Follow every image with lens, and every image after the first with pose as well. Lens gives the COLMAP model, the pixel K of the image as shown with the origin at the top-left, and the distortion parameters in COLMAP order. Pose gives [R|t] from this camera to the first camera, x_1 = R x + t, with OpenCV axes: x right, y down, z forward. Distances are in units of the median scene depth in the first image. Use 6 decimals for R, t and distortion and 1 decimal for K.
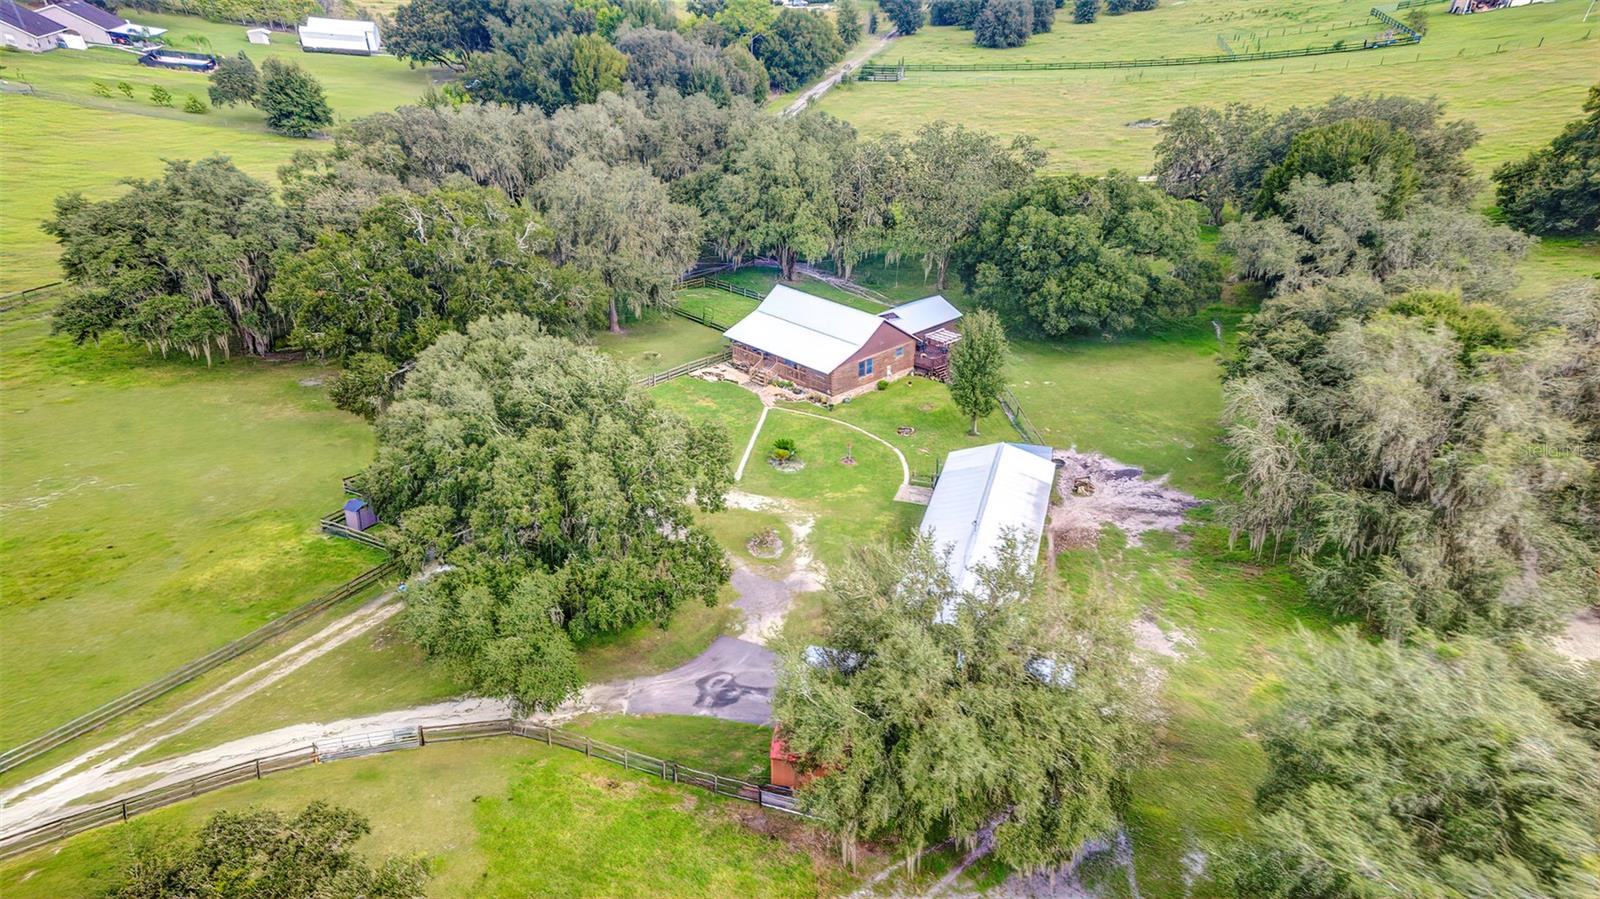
lens RADIAL K [[1226.3, 0, 796.9], [0, 1226.3, 455.8], [0, 0, 1]] dist [0.345775, 0.610571]
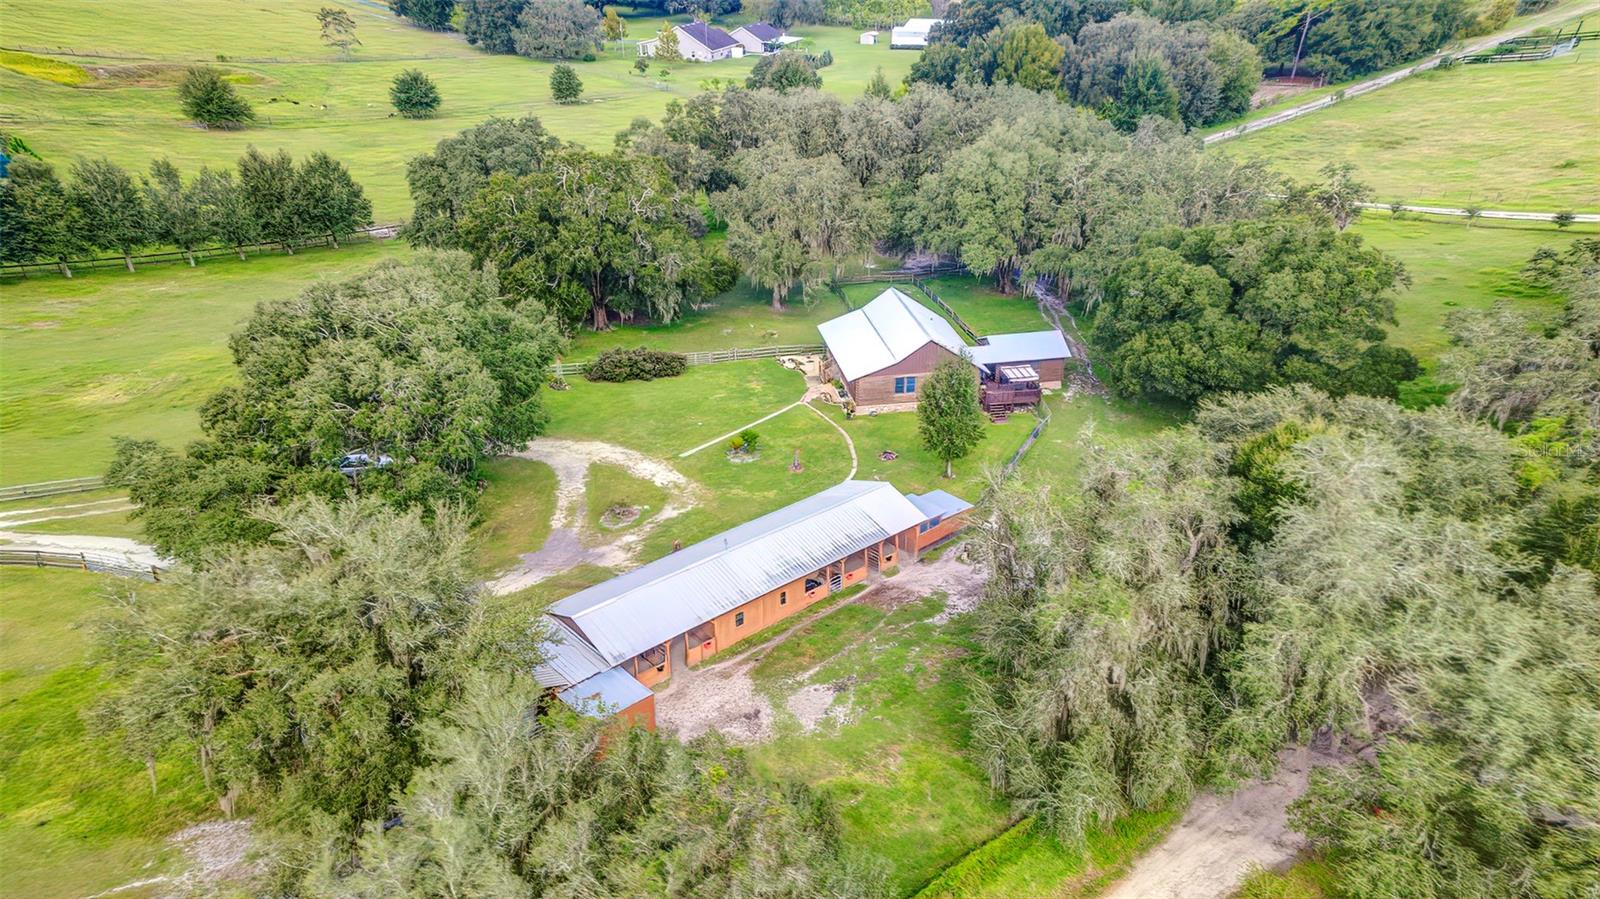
lens RADIAL K [[1226.3, 0, 796.9], [0, 1226.3, 455.8], [0, 0, 1]] dist [0.345775, 0.610571]
pose [[0.825298, 0.240412, -0.510965, 0.472436], [-0.235389, 0.968949, 0.075701, -0.068785], [0.513298, 0.057799, 0.856262, 0.136545]]
